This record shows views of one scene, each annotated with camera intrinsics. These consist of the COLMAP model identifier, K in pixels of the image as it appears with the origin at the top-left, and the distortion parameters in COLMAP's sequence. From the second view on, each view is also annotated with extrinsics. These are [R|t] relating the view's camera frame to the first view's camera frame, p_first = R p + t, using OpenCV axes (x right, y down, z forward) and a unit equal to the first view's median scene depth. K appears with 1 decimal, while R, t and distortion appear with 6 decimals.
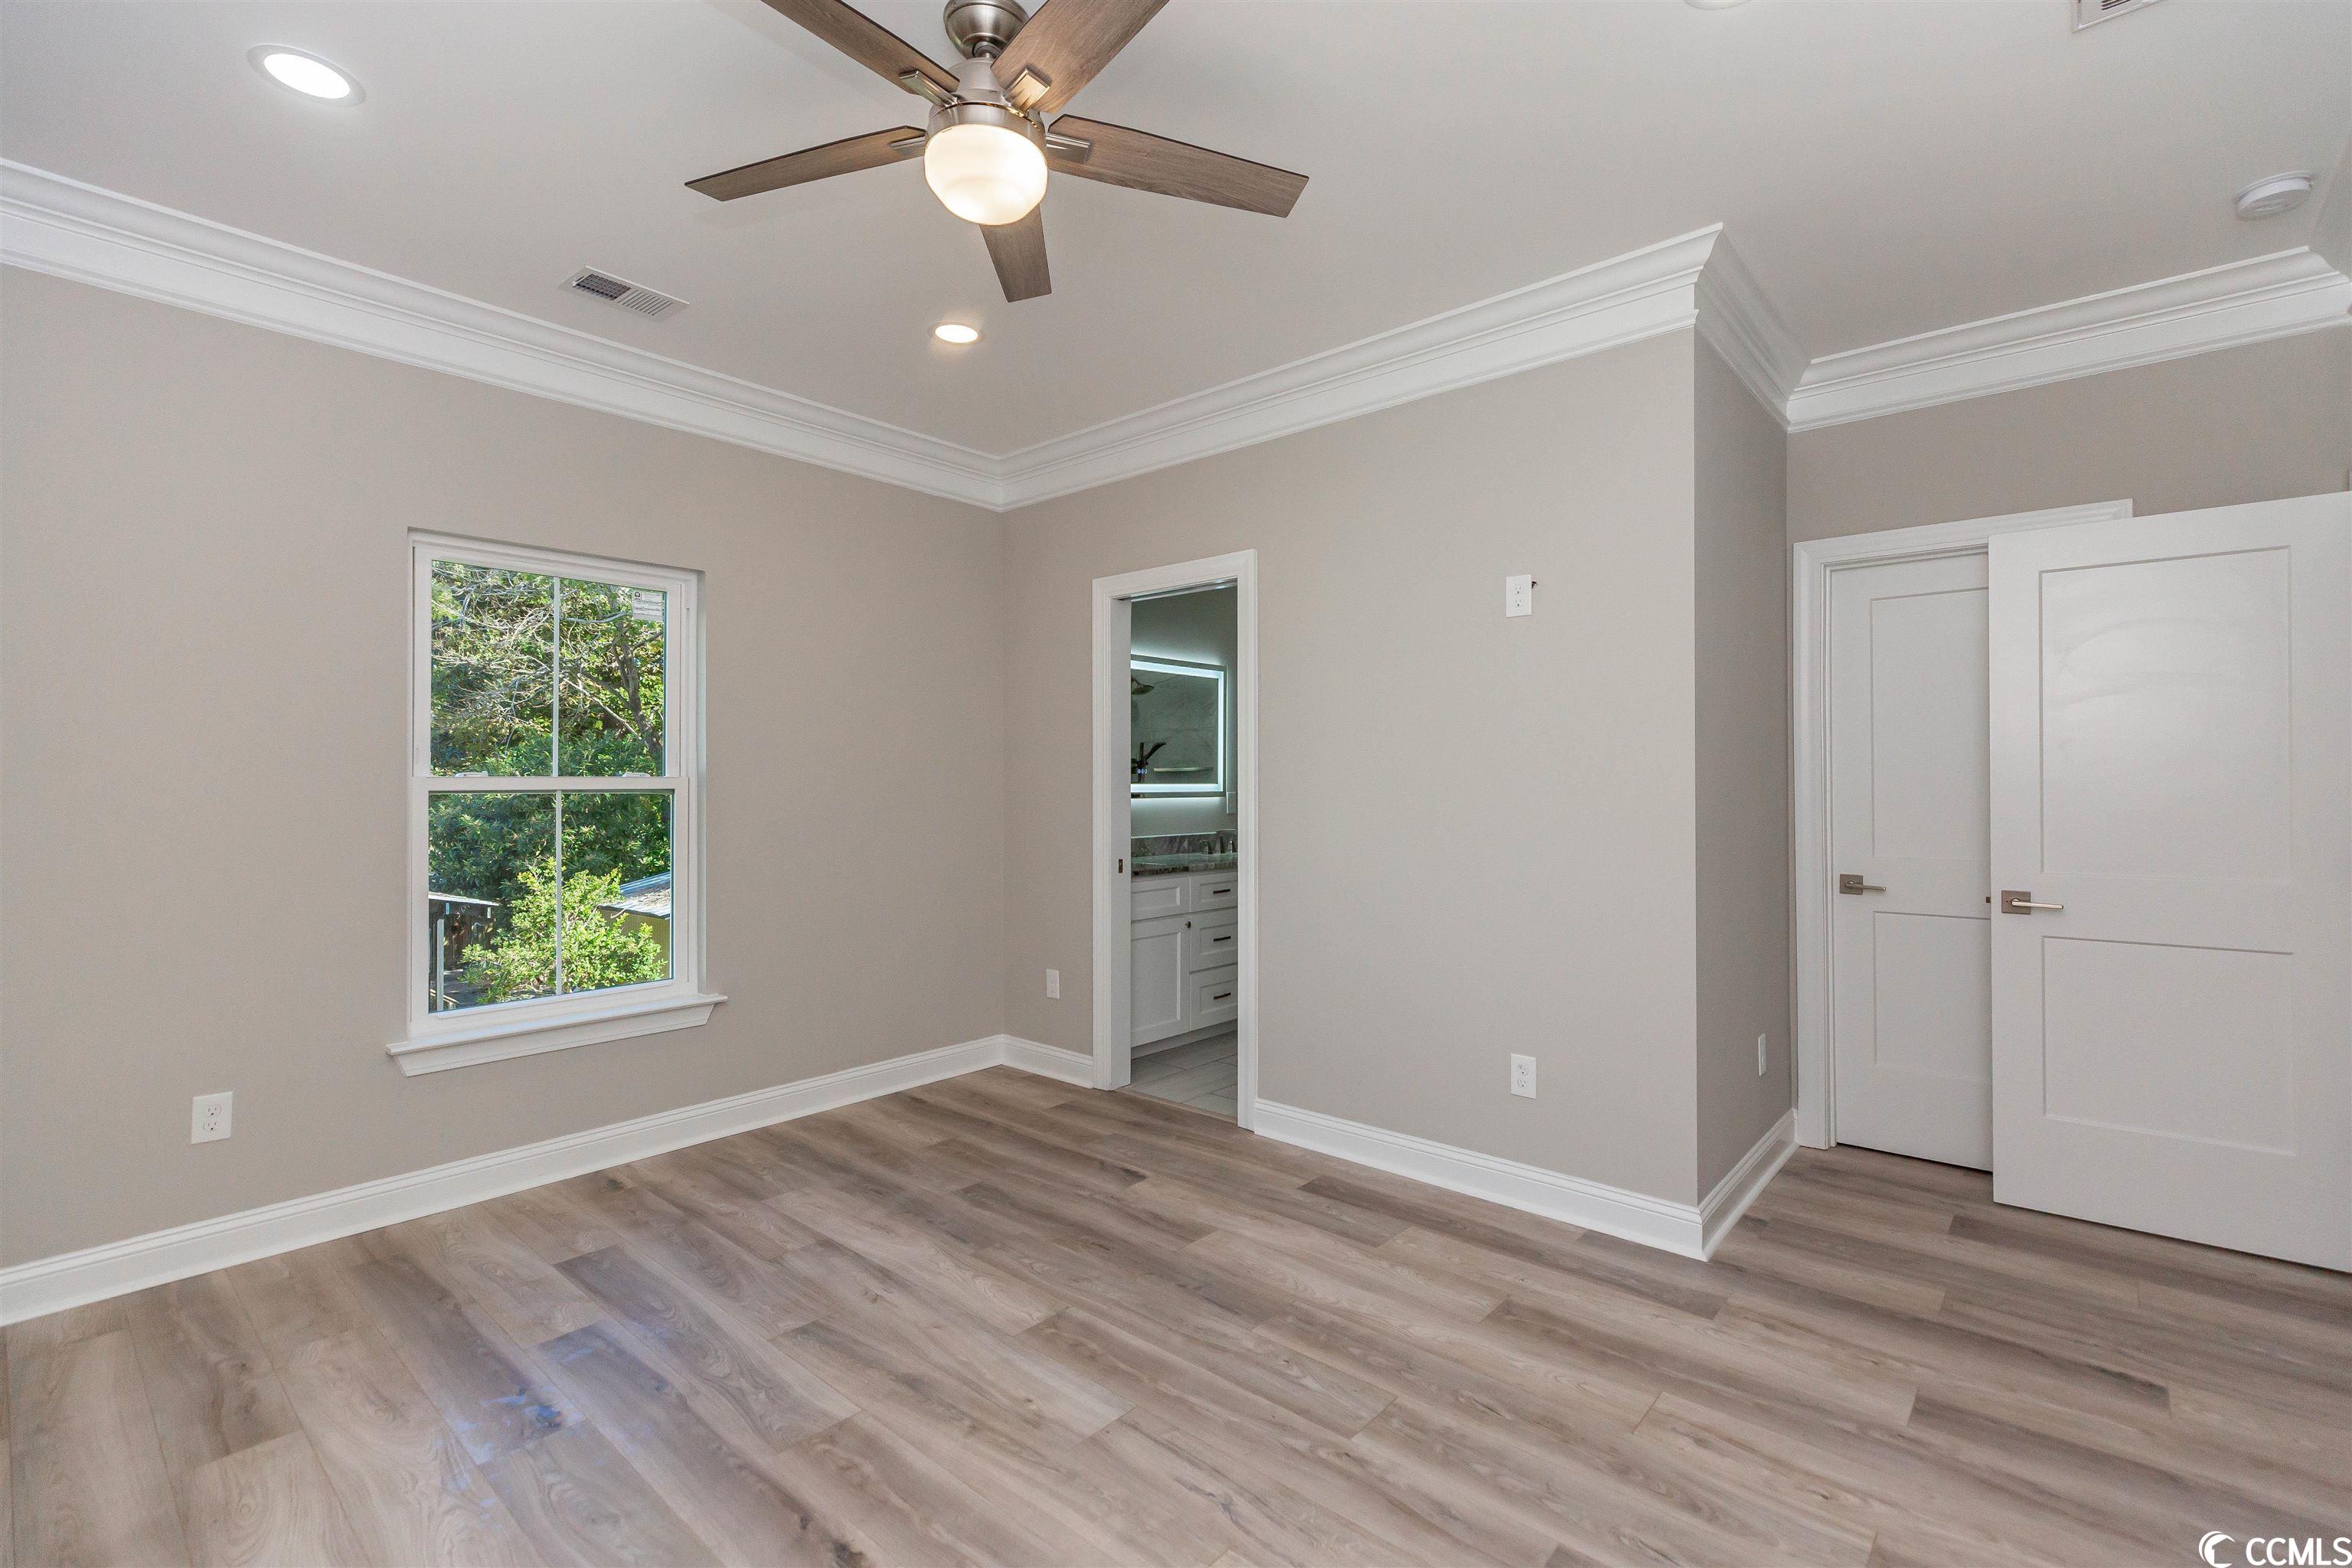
lens RADIAL K [[1060.0, 0, 1190.4], [0, 1060.0, 789.0], [0, 0, 1]] dist [0.009352, -0.000732]
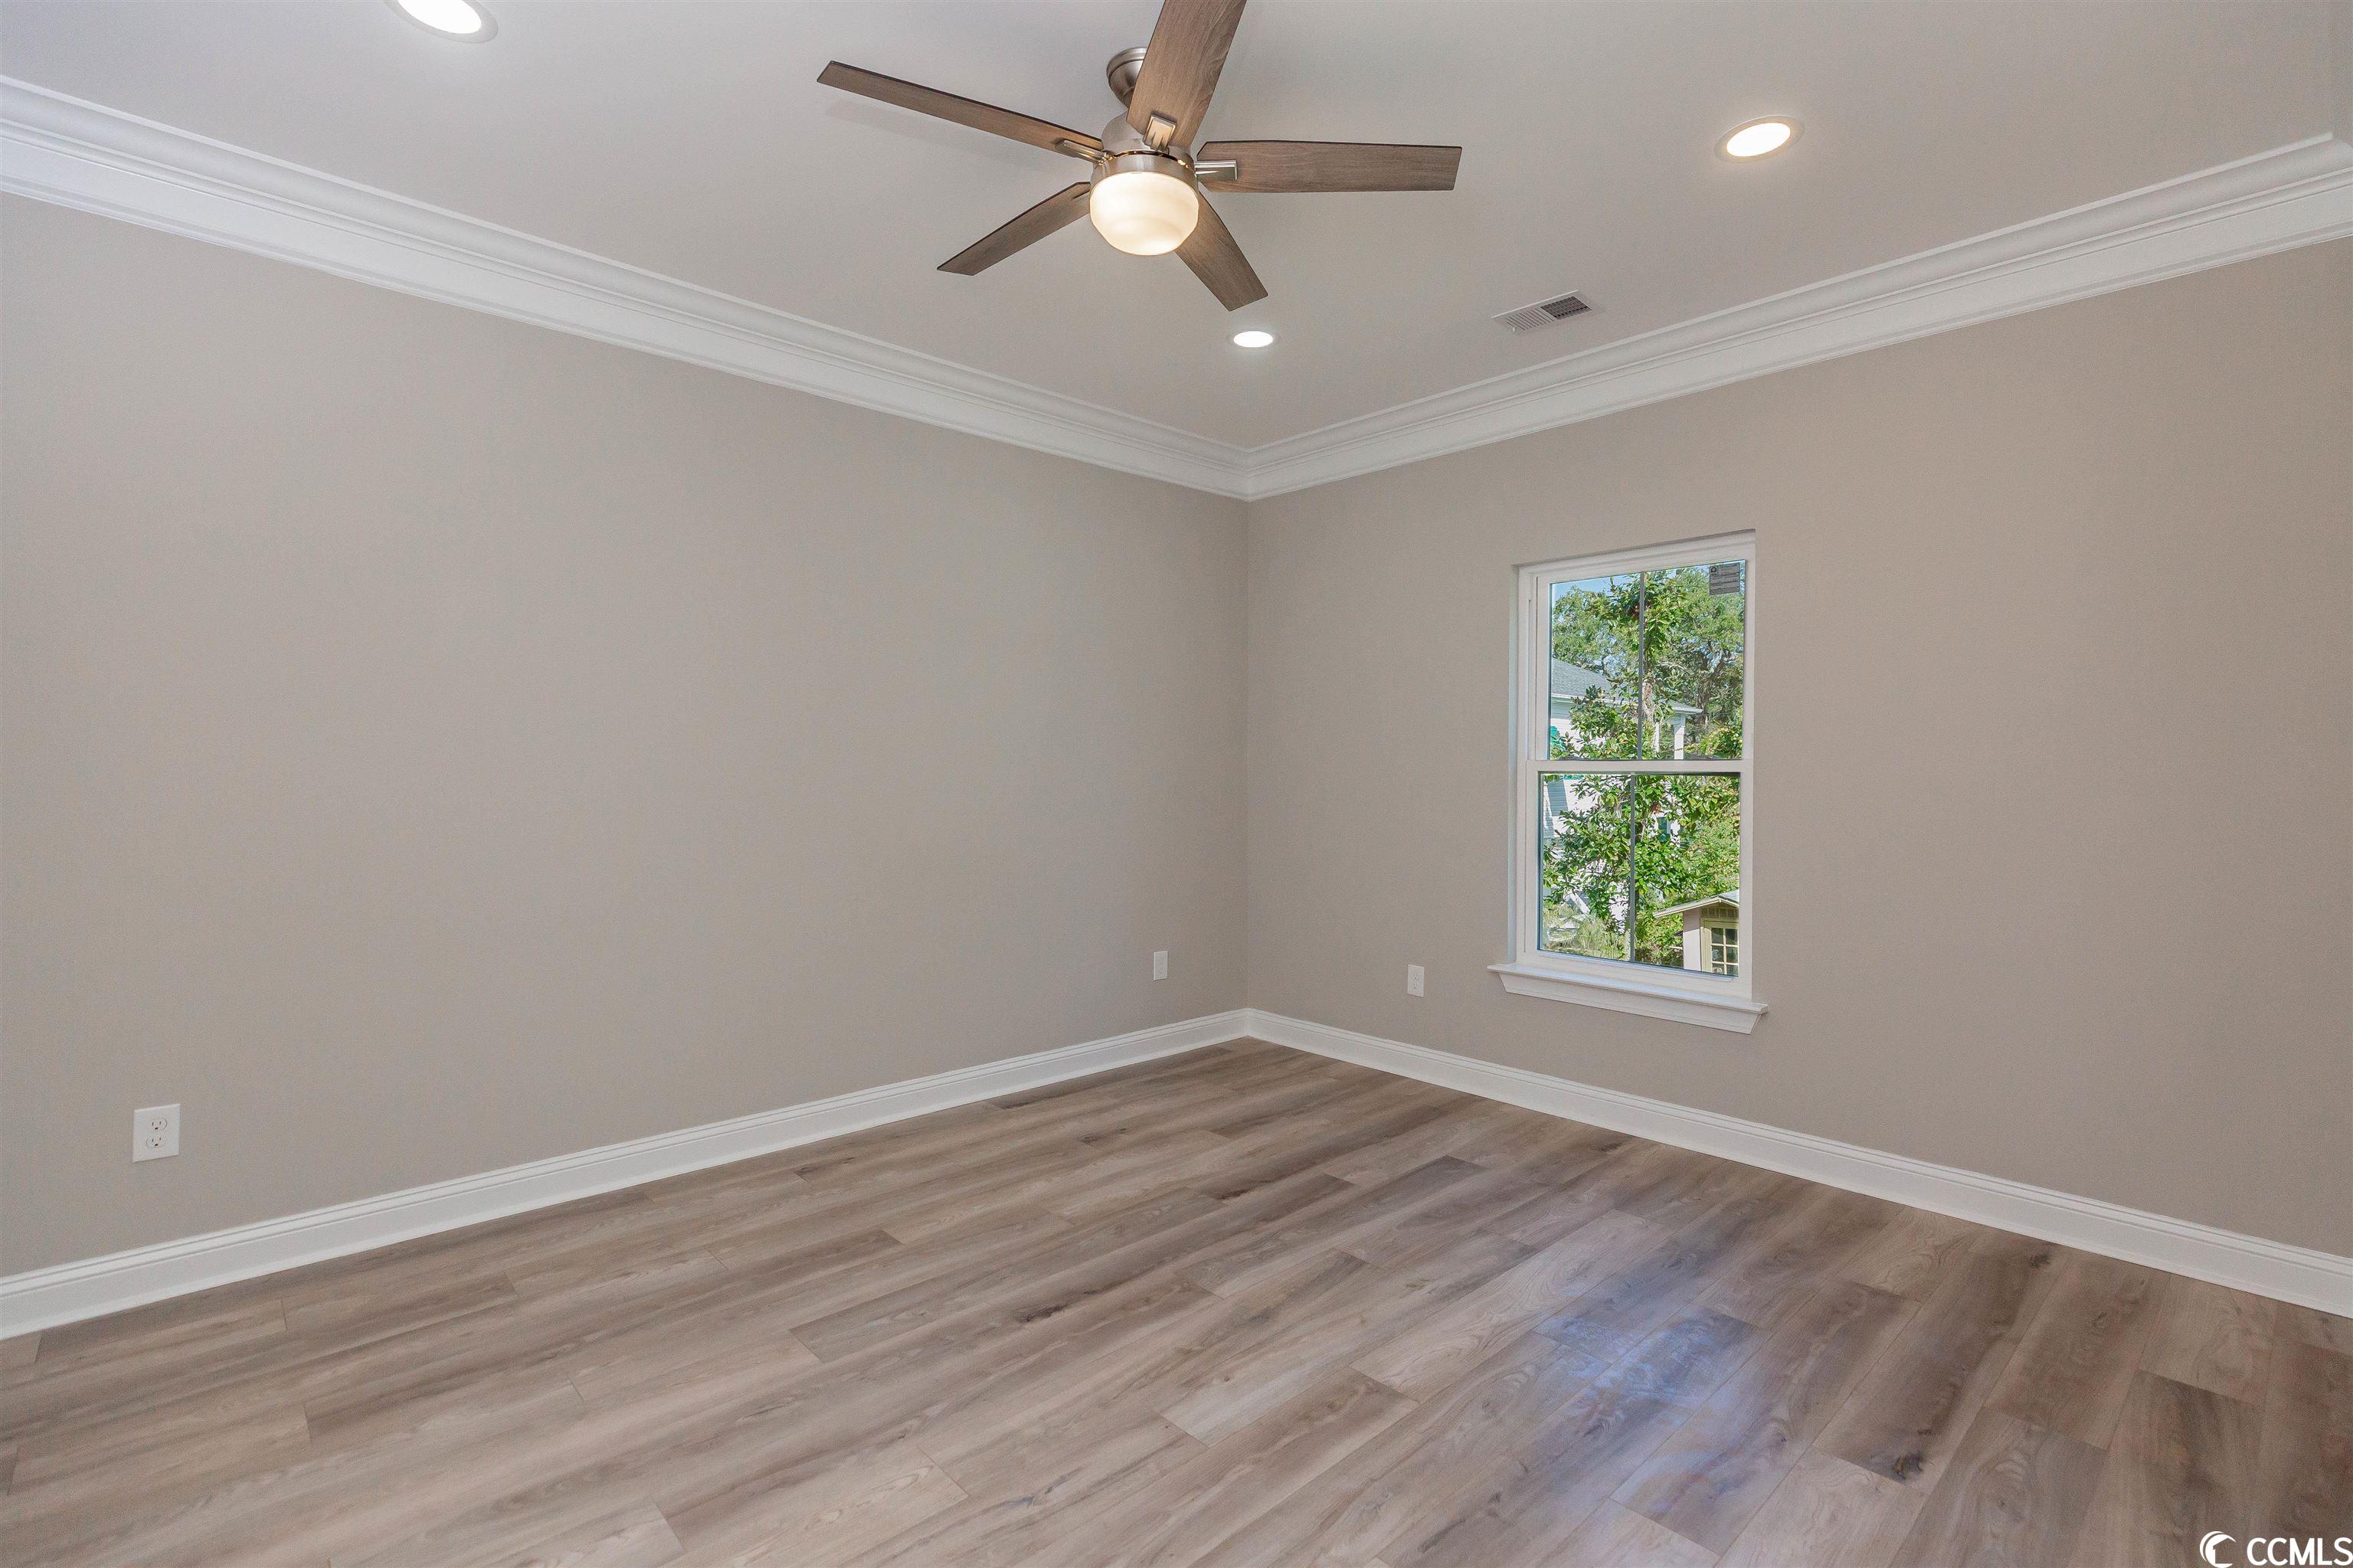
lens RADIAL K [[1060.5, 0, 1179.9], [0, 1060.5, 783.8], [0, 0, 1]] dist [0.009352, -0.000732]
pose [[-0.109534, 0.014102, -0.993883, 0.676670], [-0.009588, 0.999838, 0.015243, 0.000855], [0.993937, 0.011199, -0.109381, 0.854662]]
